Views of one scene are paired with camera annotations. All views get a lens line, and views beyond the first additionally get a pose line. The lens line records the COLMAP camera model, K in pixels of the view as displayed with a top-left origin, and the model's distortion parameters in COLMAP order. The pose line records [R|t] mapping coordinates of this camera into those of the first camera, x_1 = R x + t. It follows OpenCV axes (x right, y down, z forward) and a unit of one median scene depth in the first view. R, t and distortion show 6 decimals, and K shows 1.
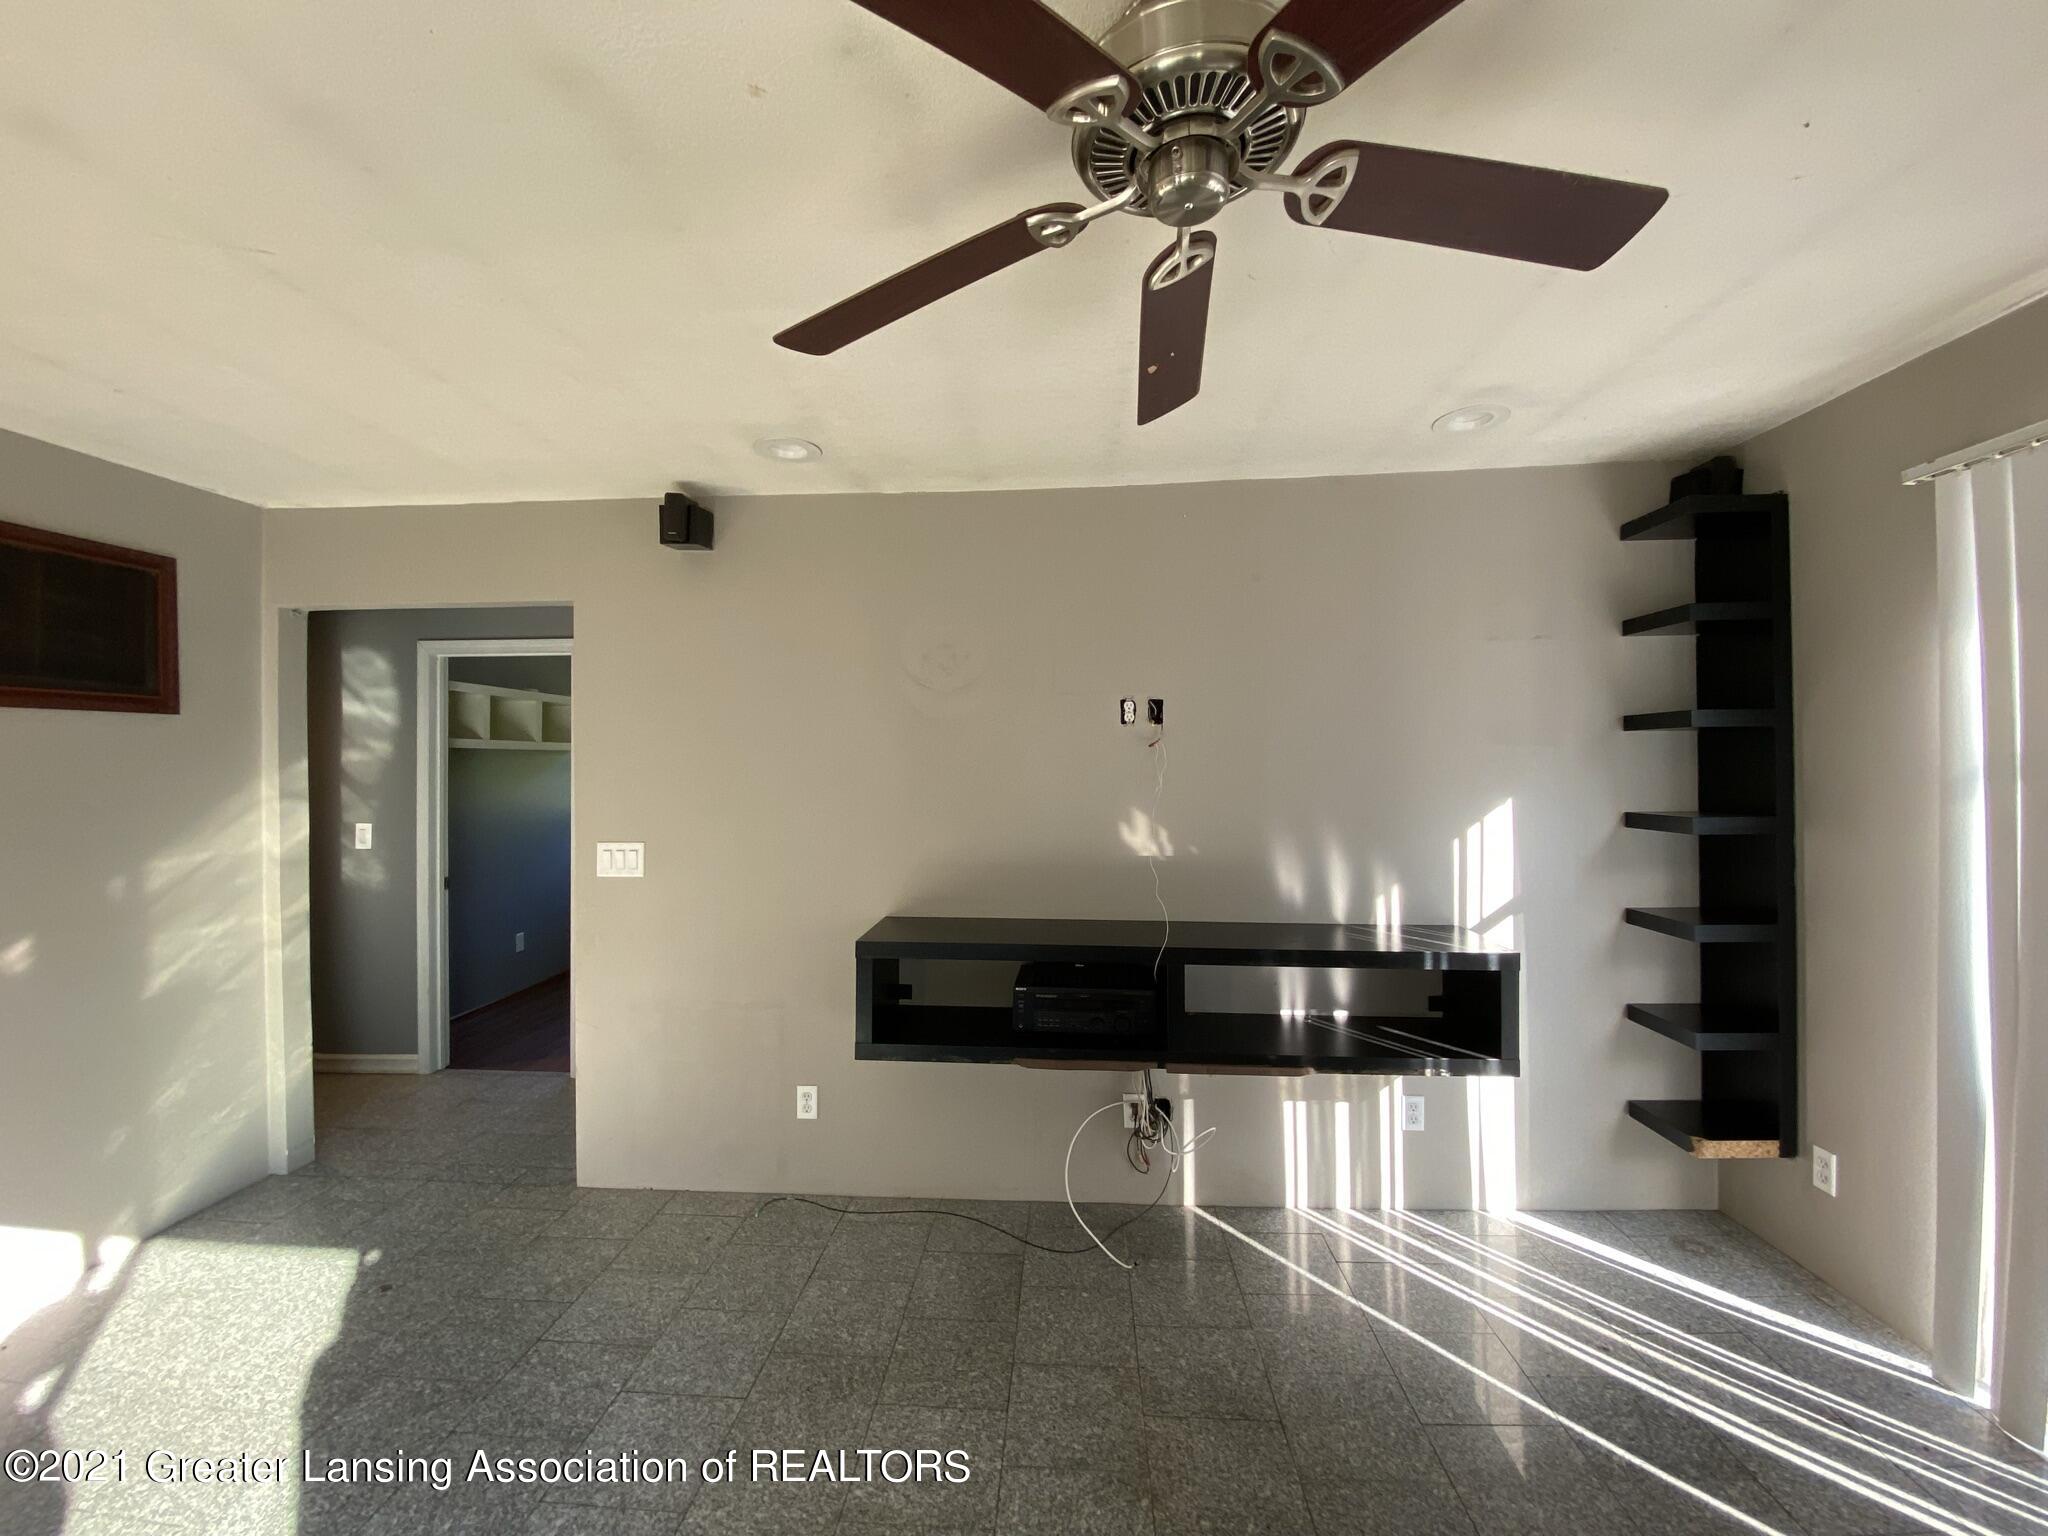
lens RADIAL K [[832.6, 0, 1019.6], [0, 832.6, 763.3], [0, 0, 1]] dist [0.018944, -0.020850]
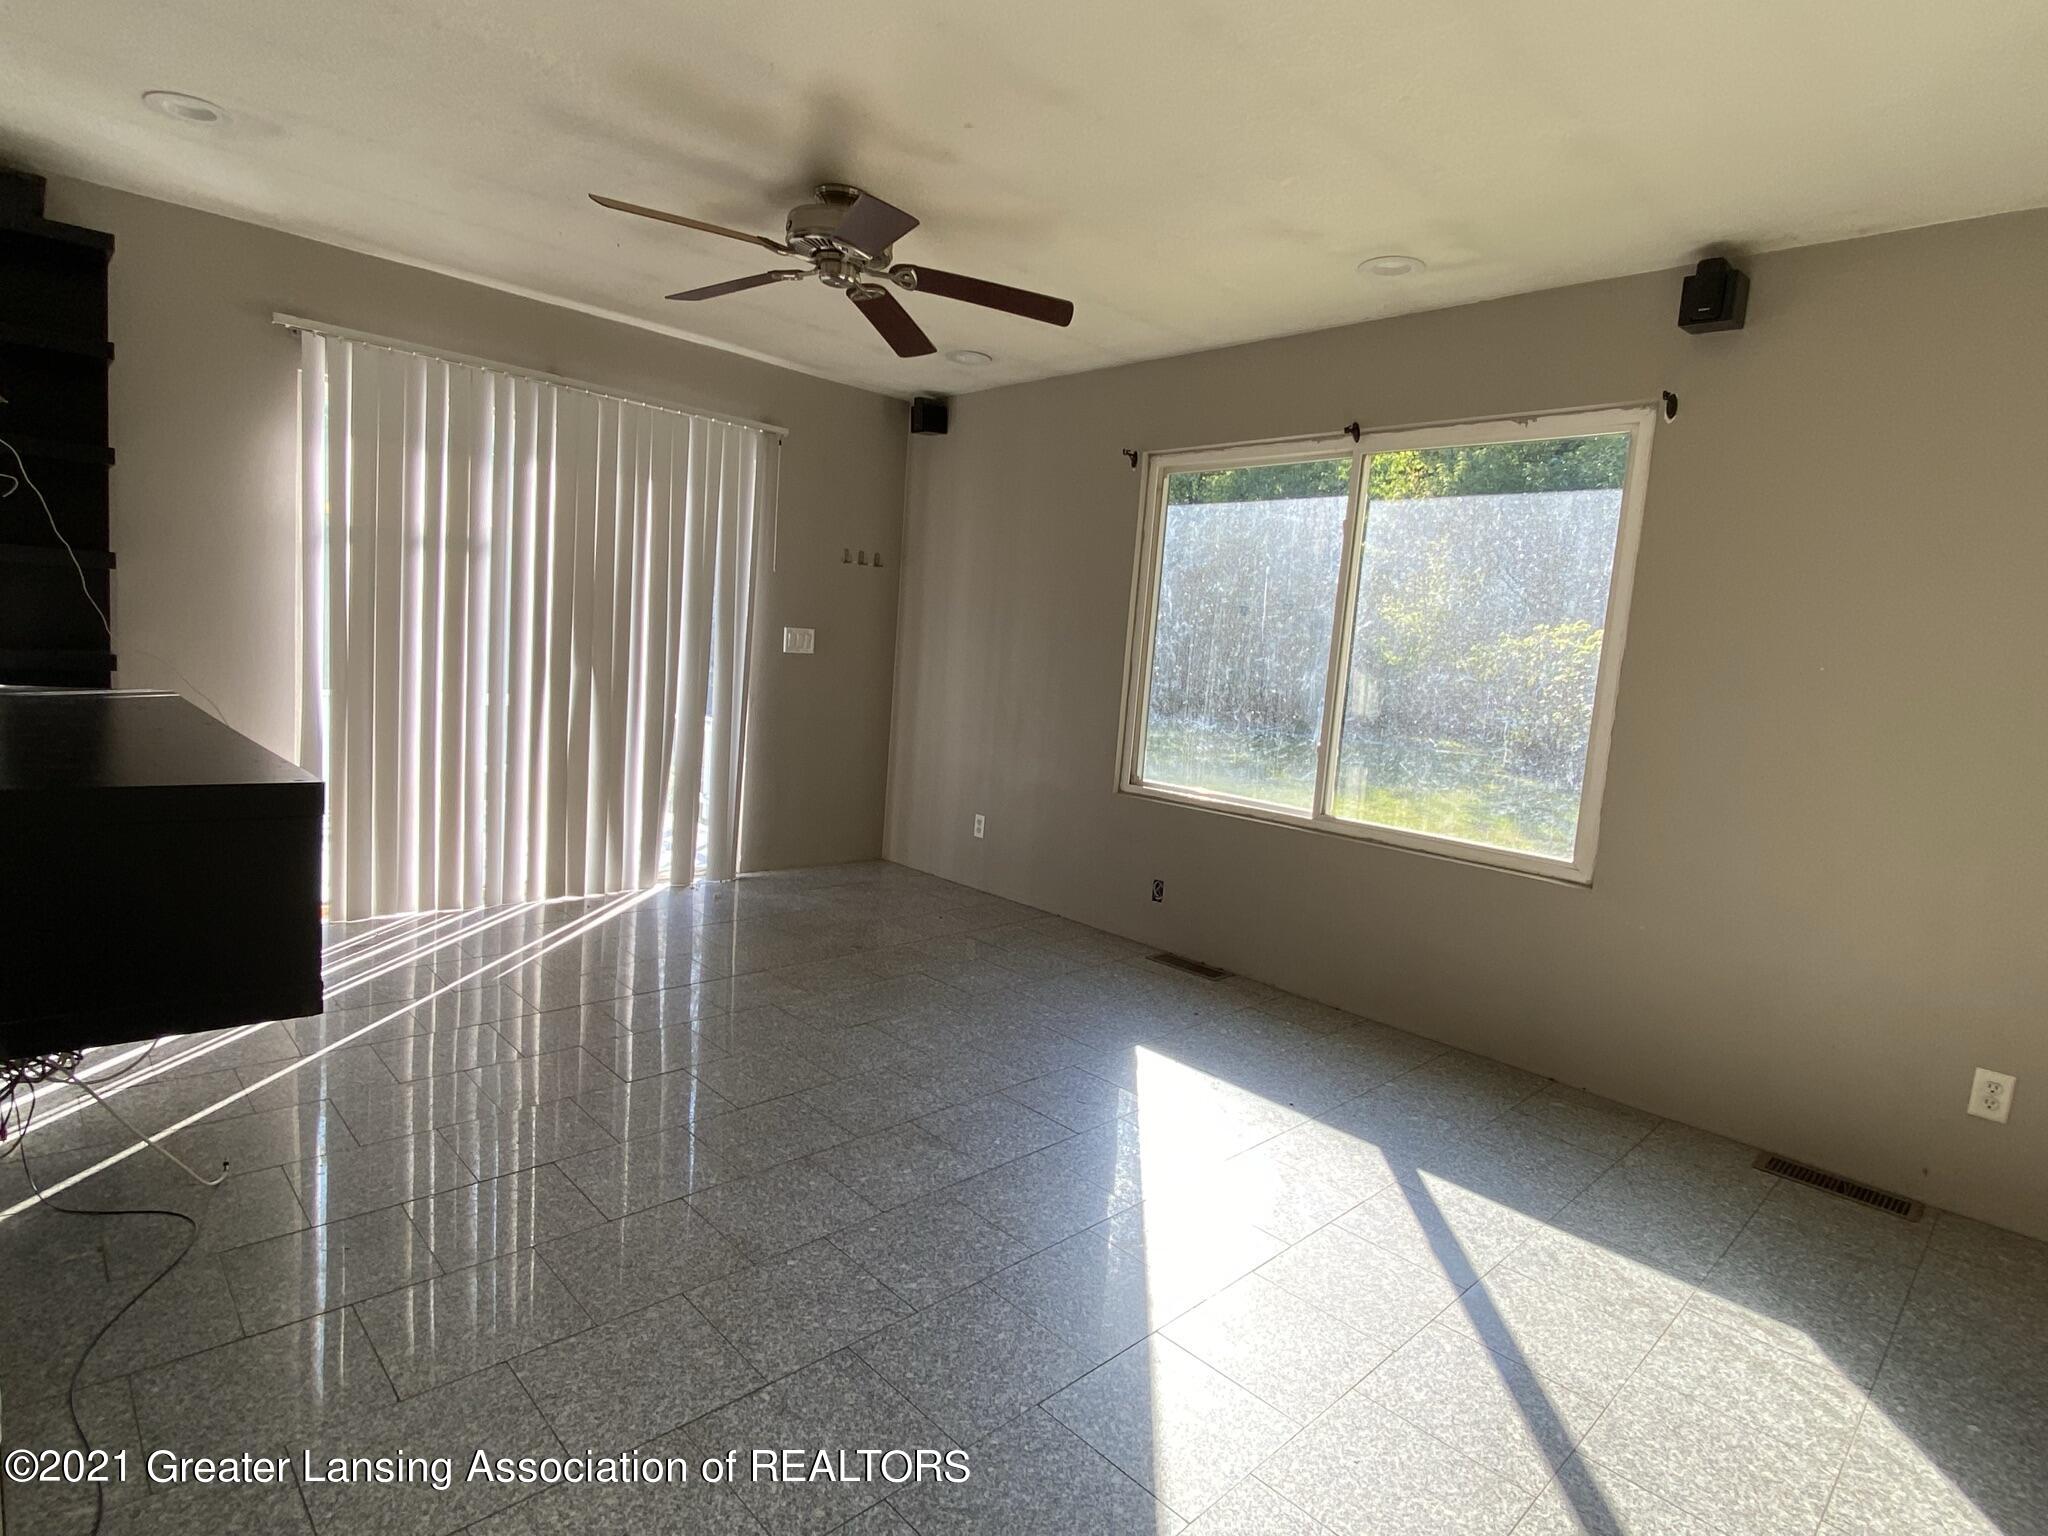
lens RADIAL K [[1053.7, 0, 1018.6], [0, 1053.7, 760.2], [0, 0, 1]] dist [0.097950, -0.108945]
pose [[-0.739267, -0.115084, 0.663506, -0.859338], [-0.066177, 0.992935, 0.098490, 0.105471], [-0.670153, 0.028902, -0.741660, 1.115424]]
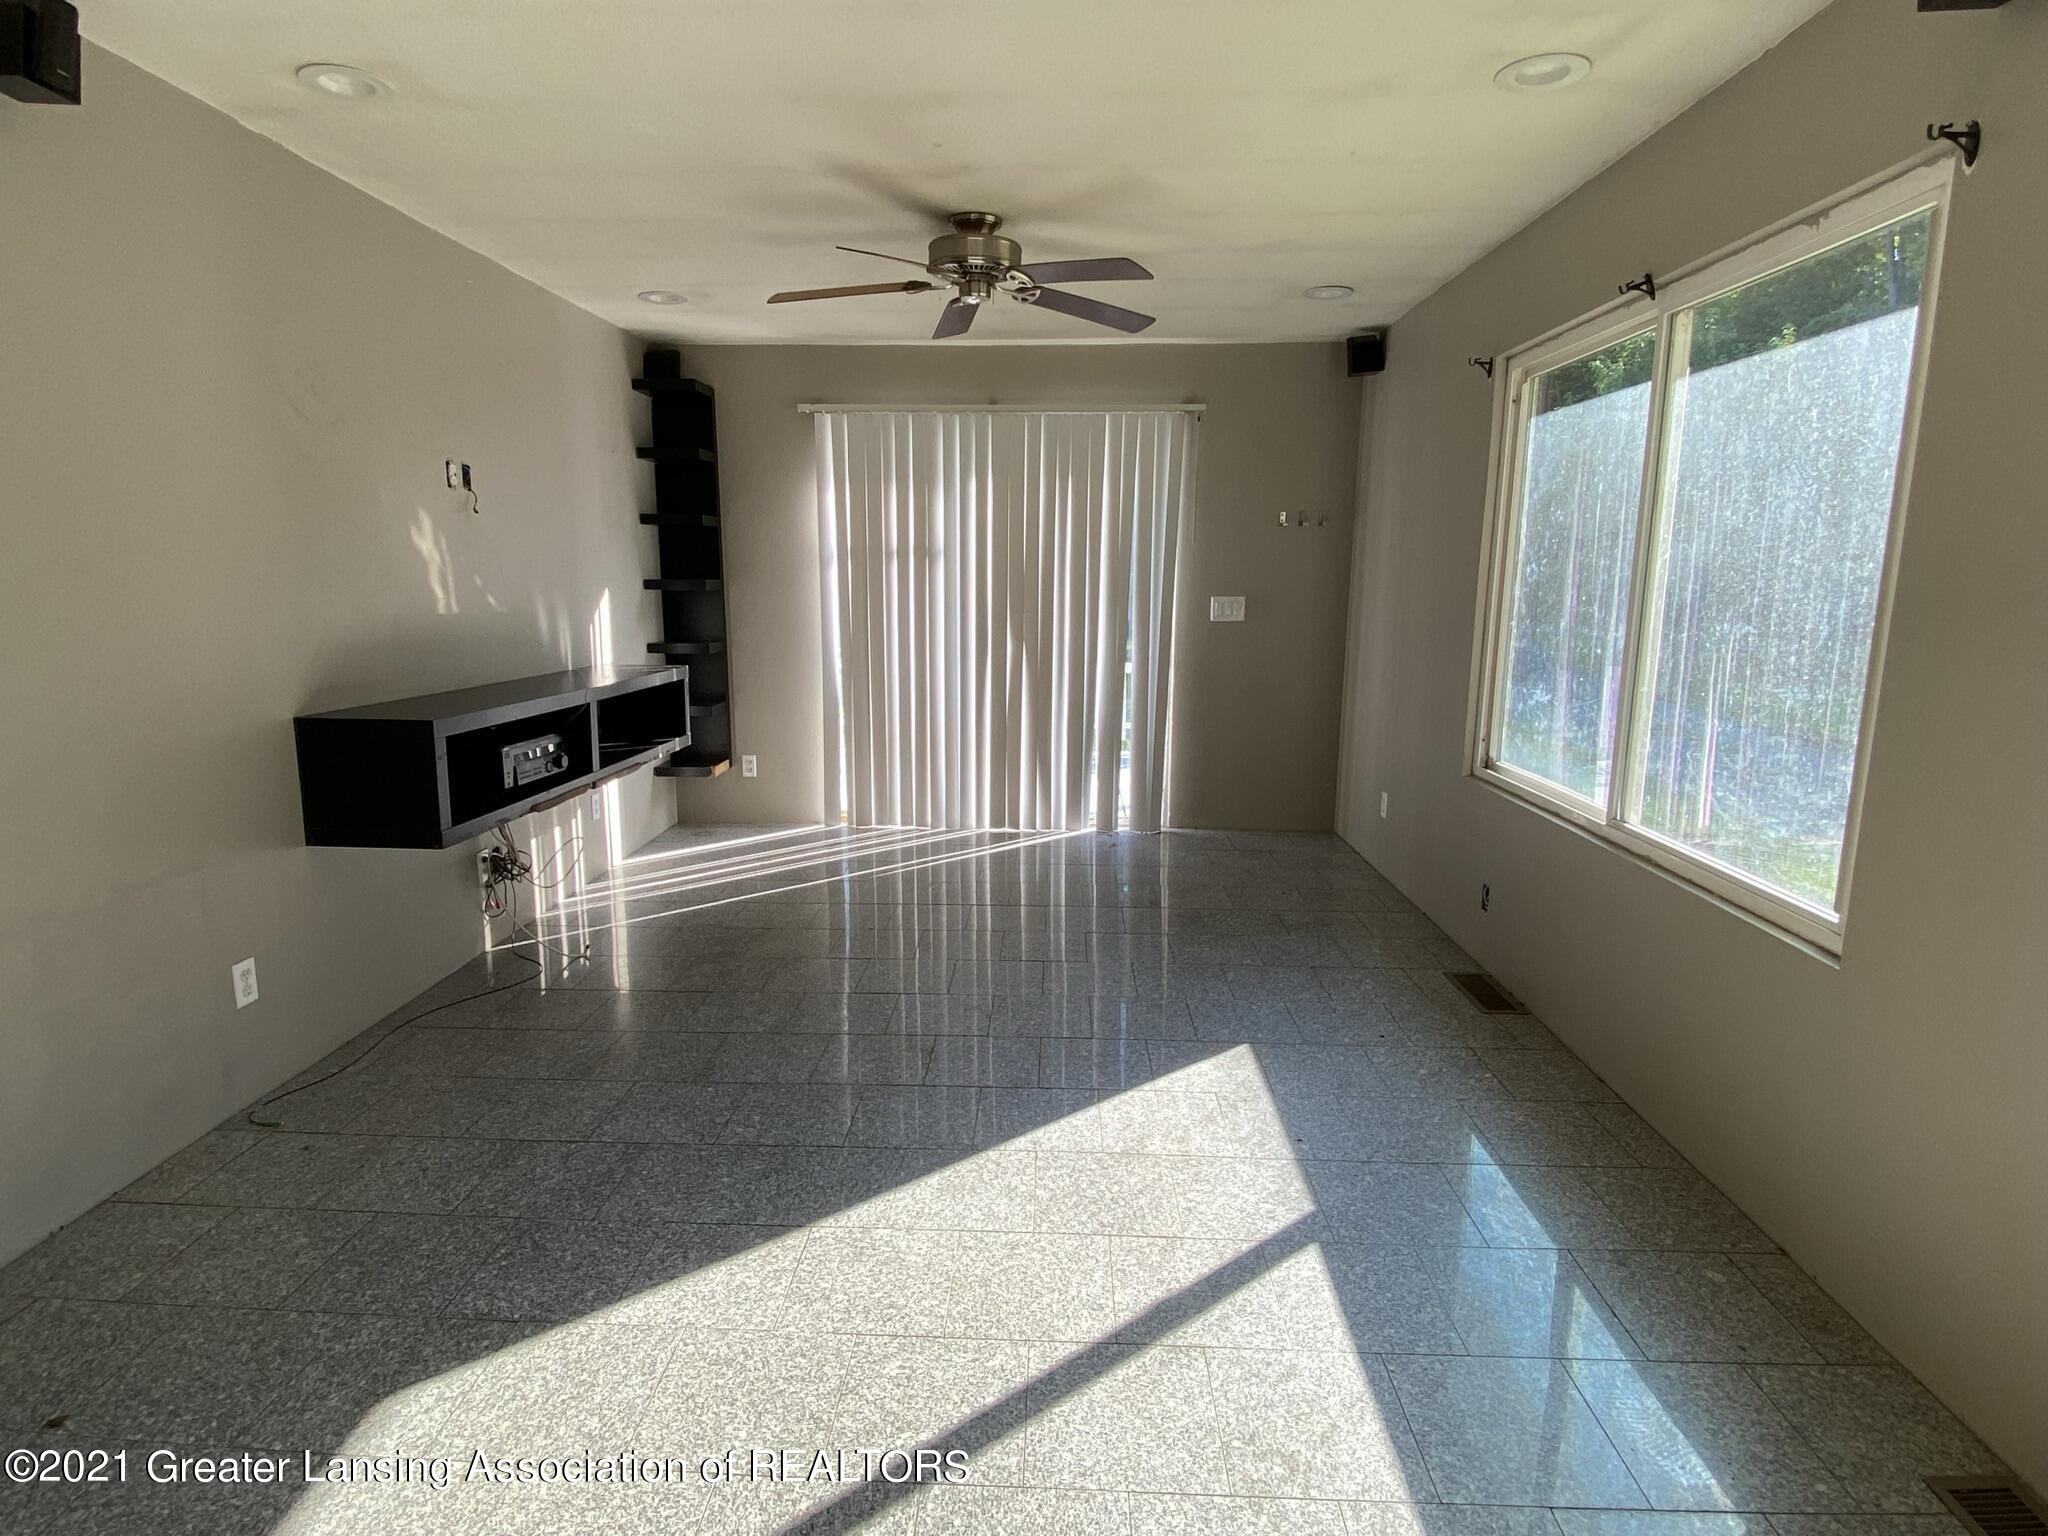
lens RADIAL K [[1053.4, 0, 1024.0], [0, 1053.4, 768.0], [0, 0, 1]] dist [0.039277, -0.026878]
pose [[-0.032677, -0.171682, 0.984610, -1.245937], [-0.006438, 0.985152, 0.171563, 0.062365], [-0.999445, -0.000733, -0.033297, 0.380313]]
